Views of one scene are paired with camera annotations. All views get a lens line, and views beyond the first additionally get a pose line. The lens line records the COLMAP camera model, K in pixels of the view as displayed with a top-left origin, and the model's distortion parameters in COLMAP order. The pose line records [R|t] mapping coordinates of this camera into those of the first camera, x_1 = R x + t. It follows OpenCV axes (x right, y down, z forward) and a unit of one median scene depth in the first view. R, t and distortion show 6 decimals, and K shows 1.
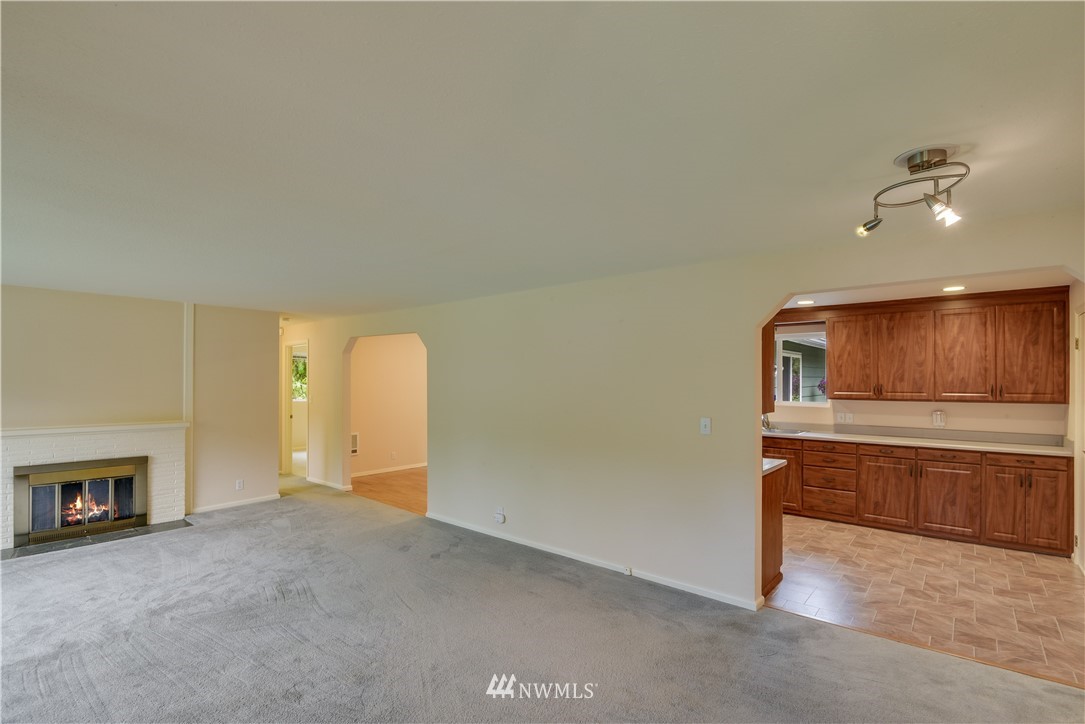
lens RADIAL K [[512.6, 0, 569.0], [0, 512.6, 380.6], [0, 0, 1]] dist [0.006214, 0.000492]
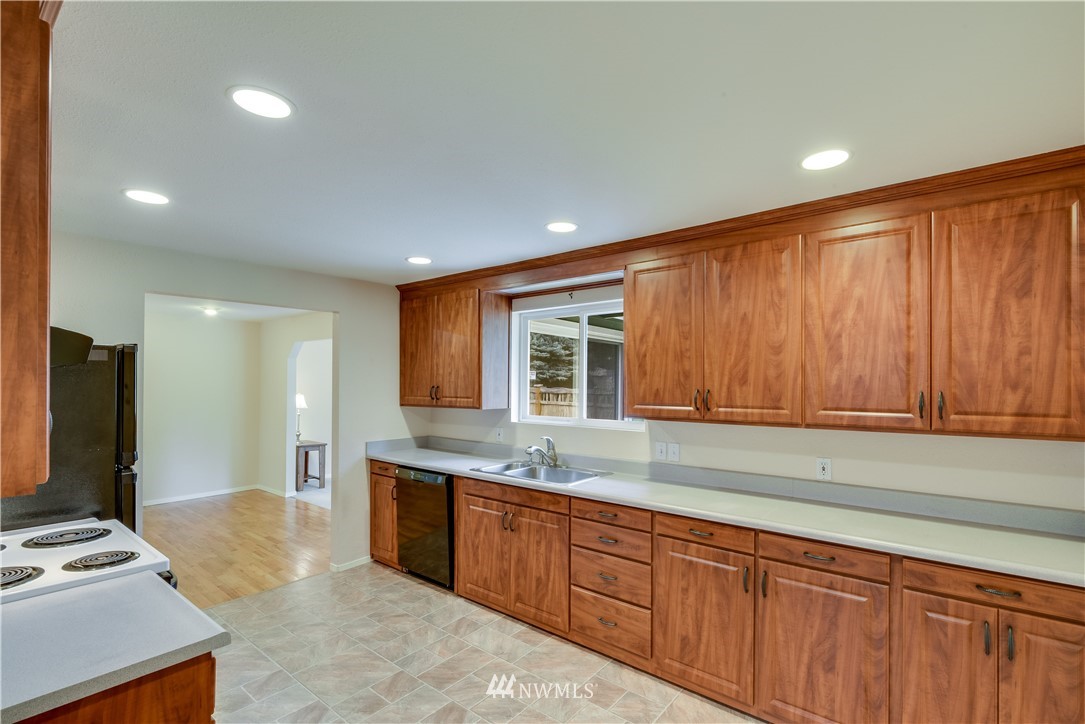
lens RADIAL K [[512.6, 0, 534.3], [0, 512.6, 384.8], [0, 0, 1]] dist [0.006214, 0.000492]
pose [[0.999735, 0.001728, -0.022944, 0.501251], [-0.001735, 0.999998, -0.000305, 0.002322], [0.022944, 0.000345, 0.999737, 0.554541]]
